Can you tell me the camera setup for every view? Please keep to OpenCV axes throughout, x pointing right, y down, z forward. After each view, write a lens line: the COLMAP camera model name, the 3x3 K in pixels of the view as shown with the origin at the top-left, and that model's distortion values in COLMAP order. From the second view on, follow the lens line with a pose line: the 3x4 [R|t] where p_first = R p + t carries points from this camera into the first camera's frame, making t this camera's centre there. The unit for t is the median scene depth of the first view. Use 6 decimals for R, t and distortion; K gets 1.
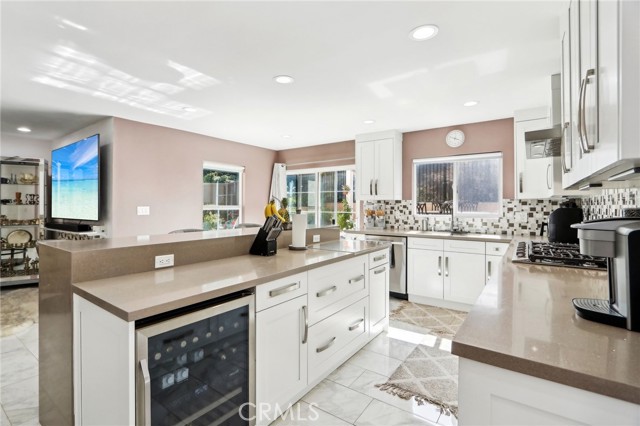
lens RADIAL K [[297.1, 0, 319.8], [0, 297.1, 208.8], [0, 0, 1]] dist [-0.000645, -0.000113]
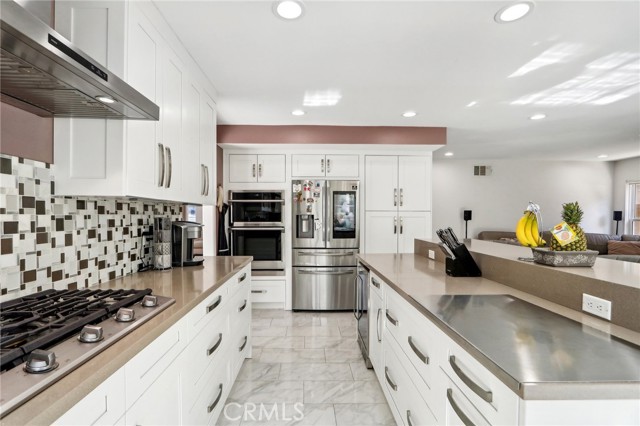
lens RADIAL K [[297.1, 0, 319.0], [0, 297.1, 213.6], [0, 0, 1]] dist [-0.000645, -0.000113]
pose [[-0.792905, -0.003450, -0.609335, 0.590523], [-0.007544, 0.999963, 0.004155, -0.019018], [0.609298, 0.007891, -0.792902, 1.292286]]
